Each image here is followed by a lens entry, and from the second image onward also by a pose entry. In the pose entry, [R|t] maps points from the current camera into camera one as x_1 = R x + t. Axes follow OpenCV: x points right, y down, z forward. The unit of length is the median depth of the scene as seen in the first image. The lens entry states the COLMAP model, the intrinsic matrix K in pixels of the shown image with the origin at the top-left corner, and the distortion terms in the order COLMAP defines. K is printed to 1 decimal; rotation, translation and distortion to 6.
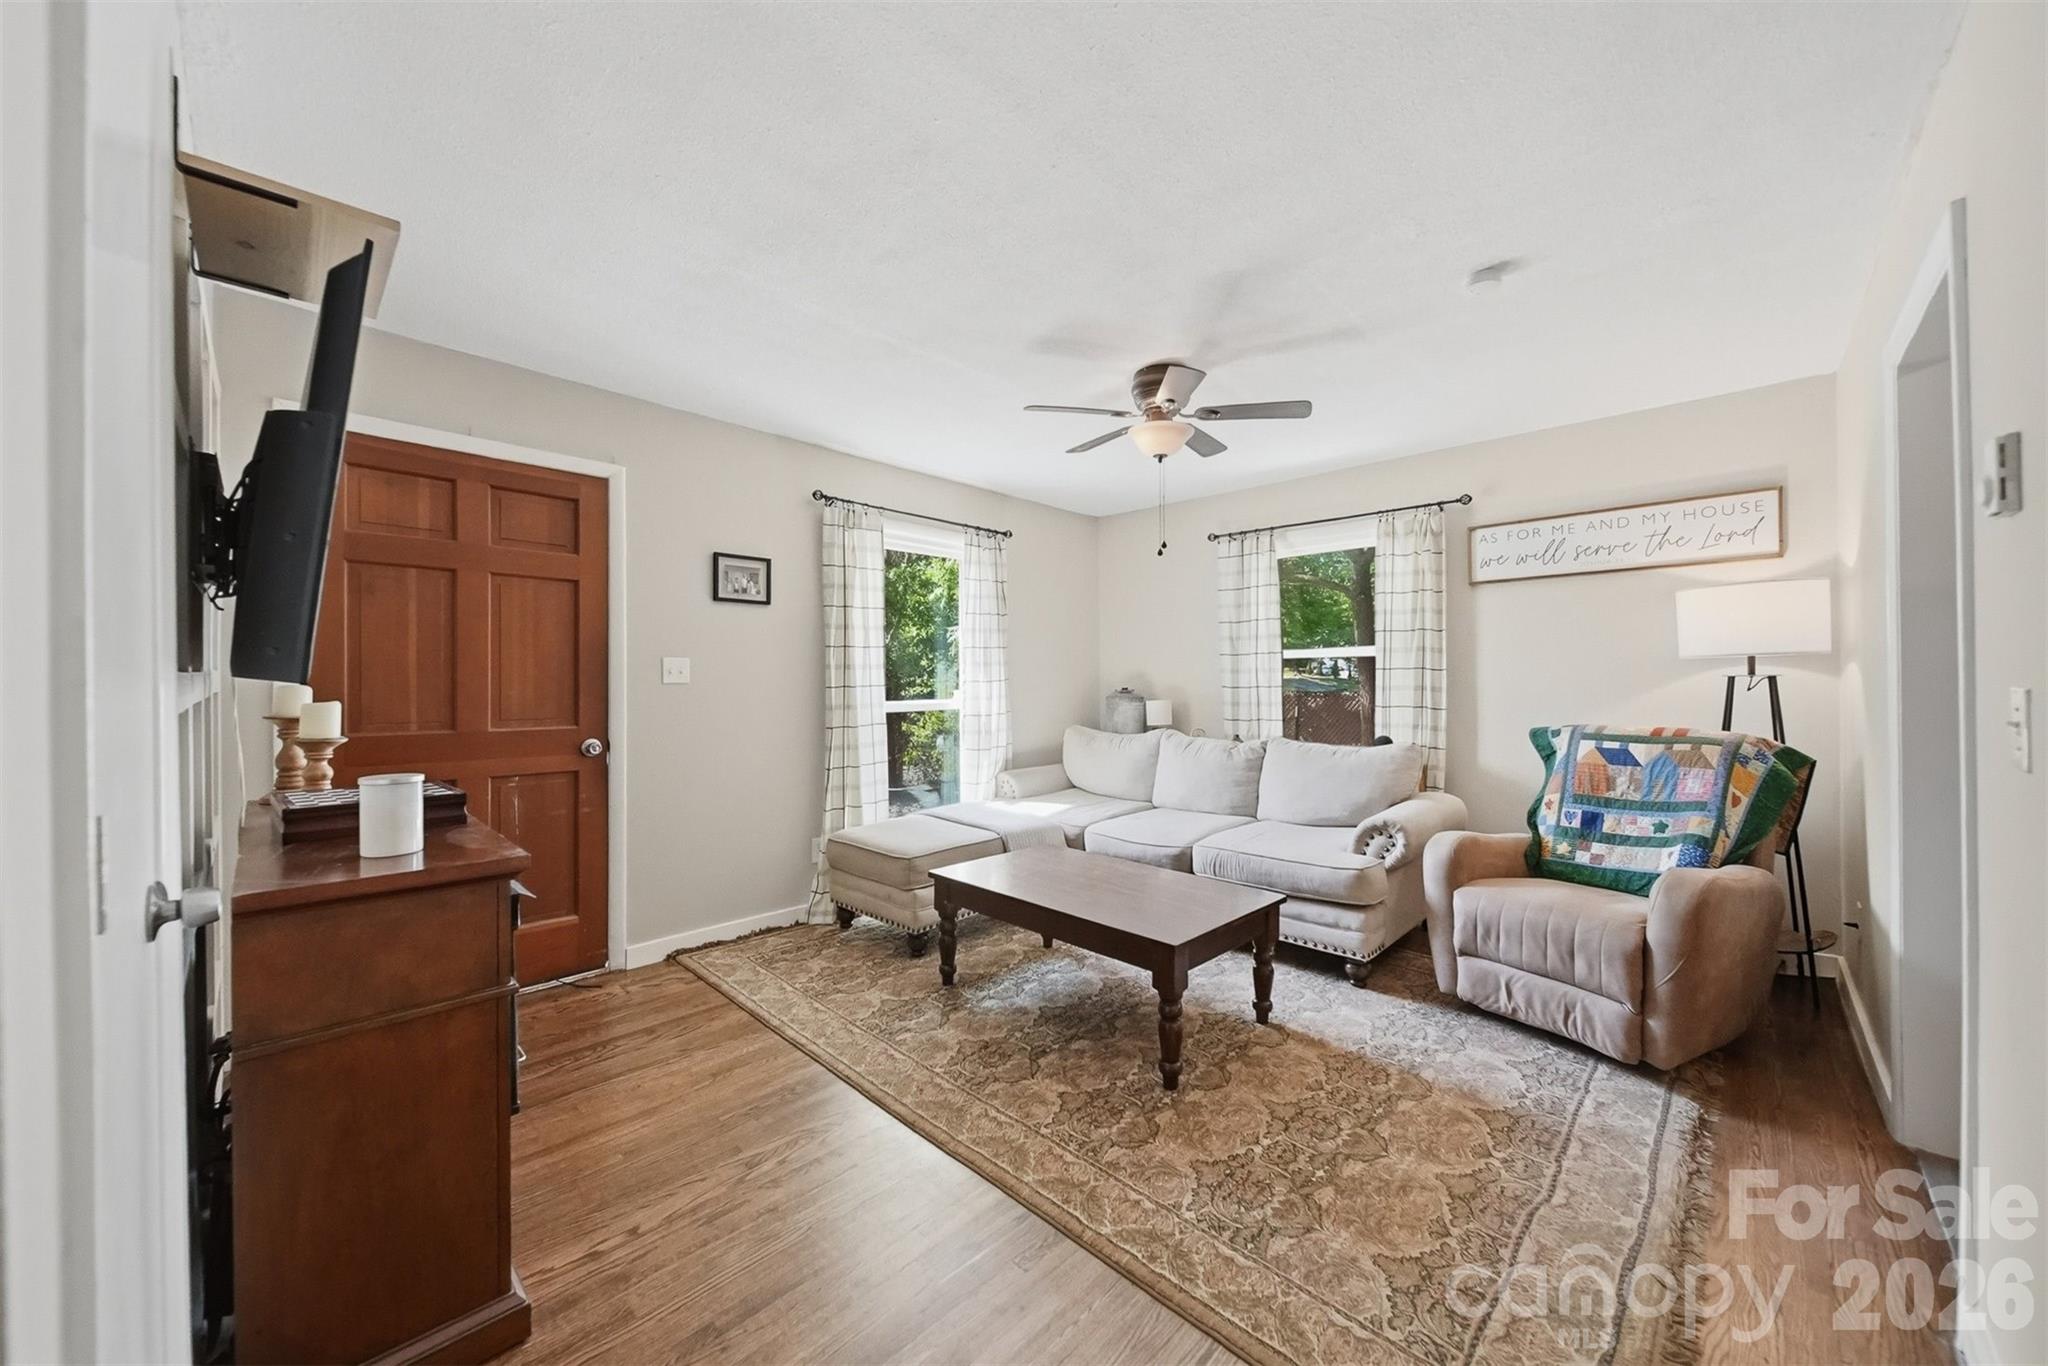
lens RADIAL K [[736.0, 0, 1033.5], [0, 736.0, 677.2], [0, 0, 1]] dist [-0.008798, -0.000405]
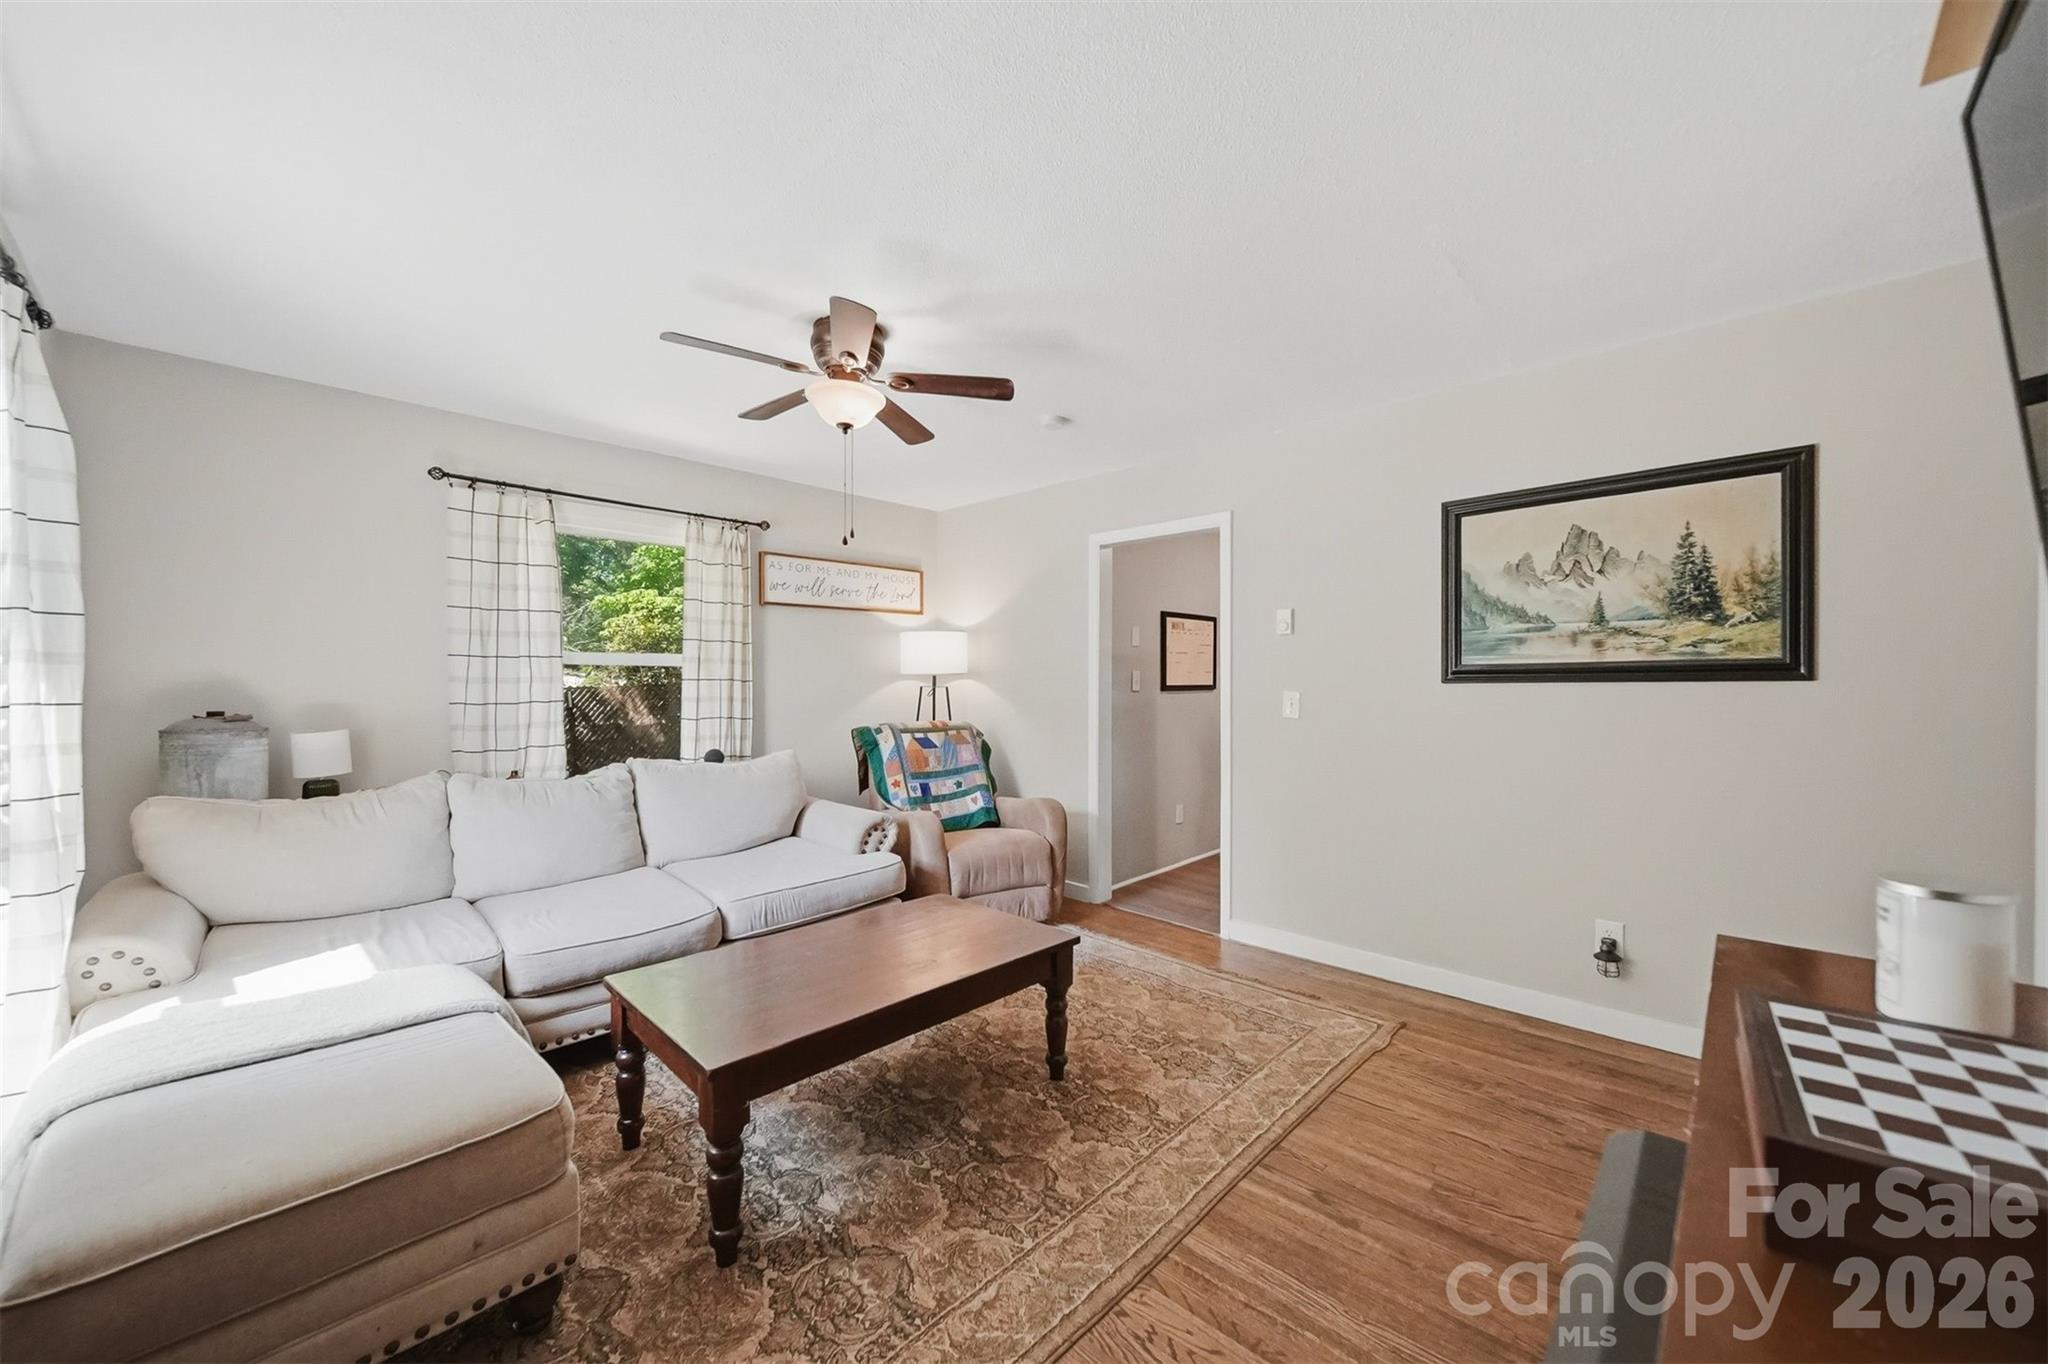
lens RADIAL K [[736.0, 0, 1030.5], [0, 736.0, 689.4], [0, 0, 1]] dist [-0.008798, -0.000405]
pose [[0.006159, -0.005963, 0.999963, -0.629740], [0.000146, 0.999982, 0.005962, -0.005972], [-0.999981, 0.000109, 0.006159, 0.746880]]
